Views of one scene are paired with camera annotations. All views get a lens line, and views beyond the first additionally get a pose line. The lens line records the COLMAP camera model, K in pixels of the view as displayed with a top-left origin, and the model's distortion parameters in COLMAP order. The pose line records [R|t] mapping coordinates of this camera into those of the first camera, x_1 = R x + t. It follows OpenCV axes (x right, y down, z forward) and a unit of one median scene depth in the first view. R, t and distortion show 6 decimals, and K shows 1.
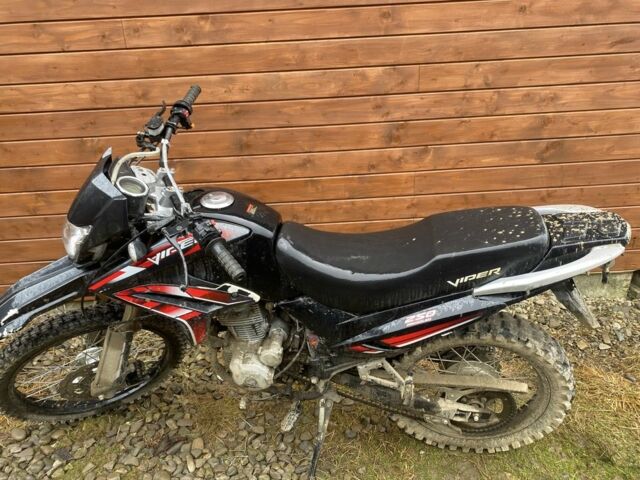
lens RADIAL K [[490.7, 0, 320.0], [0, 490.7, 240.0], [0, 0, 1]] dist [0.043449, -0.056835]
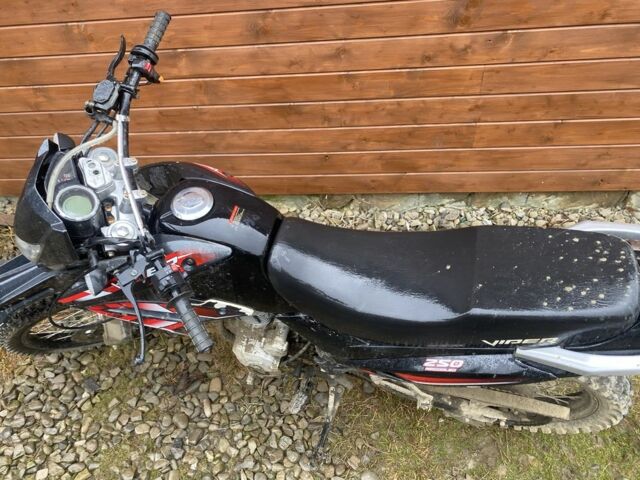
lens RADIAL K [[489.8, 0, 312.4], [0, 489.8, 239.9], [0, 0, 1]] dist [0.000856, -0.000481]
pose [[0.989423, 0.059075, -0.132482, 0.065185], [-0.001991, 0.918758, 0.394817, -0.261122], [0.145043, -0.390377, 0.909158, 0.241825]]
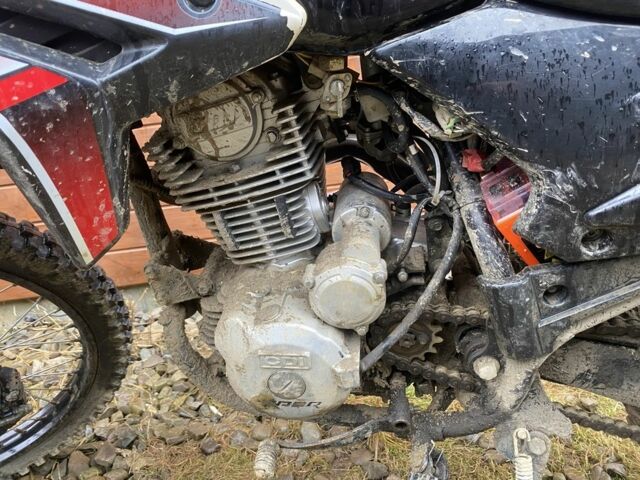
lens RADIAL K [[490.7, 0, 320.0], [0, 490.7, 240.0], [0, 0, 1]] dist [0.043449, -0.056835]
pose [[0.997264, -0.072460, -0.014602, -0.096066], [0.070874, 0.993465, -0.089465, 0.201232], [0.020989, 0.088185, 0.995883, 0.608768]]
